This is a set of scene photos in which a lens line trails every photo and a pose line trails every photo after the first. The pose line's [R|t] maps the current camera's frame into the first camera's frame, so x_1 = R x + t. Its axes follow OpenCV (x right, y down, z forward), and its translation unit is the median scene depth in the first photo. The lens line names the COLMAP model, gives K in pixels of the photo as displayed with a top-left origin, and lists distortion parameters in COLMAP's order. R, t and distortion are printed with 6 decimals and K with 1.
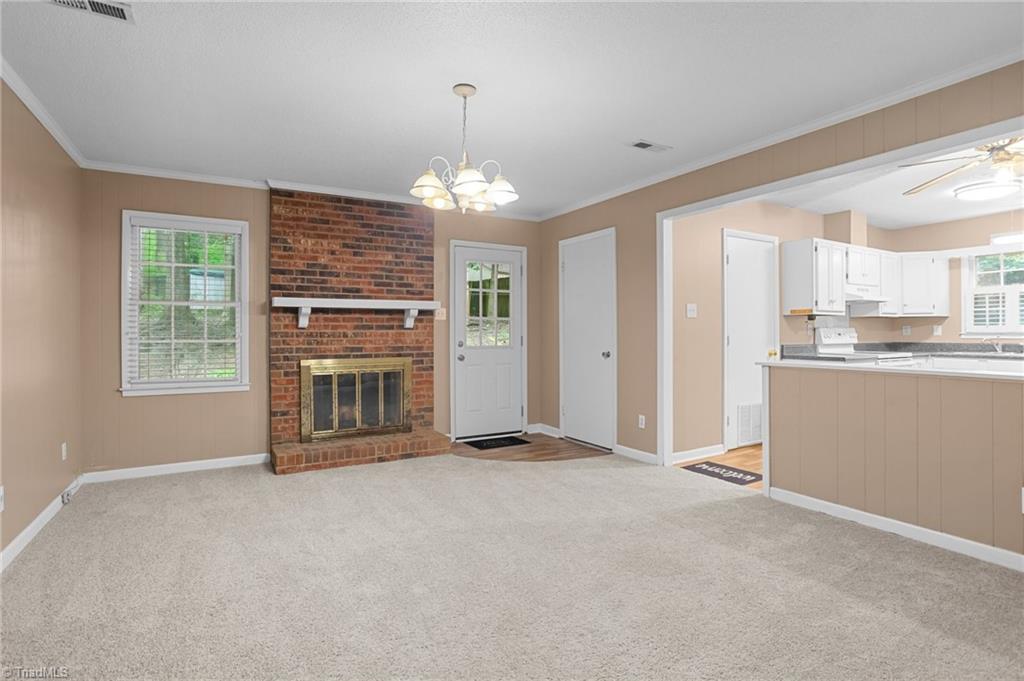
lens RADIAL K [[502.5, 0, 509.4], [0, 502.5, 330.2], [0, 0, 1]] dist [-0.053142, 0.022352]
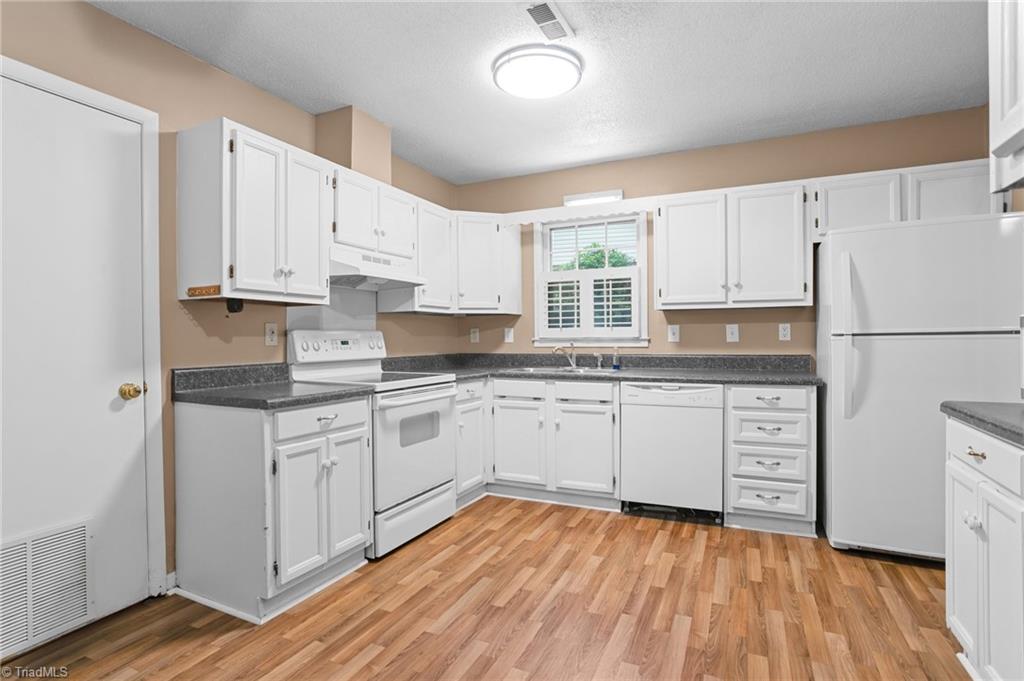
lens RADIAL K [[502.5, 0, 509.9], [0, 502.5, 343.2], [0, 0, 1]] dist [-0.053142, 0.022352]
pose [[0.825832, -0.008756, 0.563848, 0.613241], [0.002811, 0.999931, 0.011411, 0.003729], [-0.563909, -0.007838, 0.825800, 0.536403]]
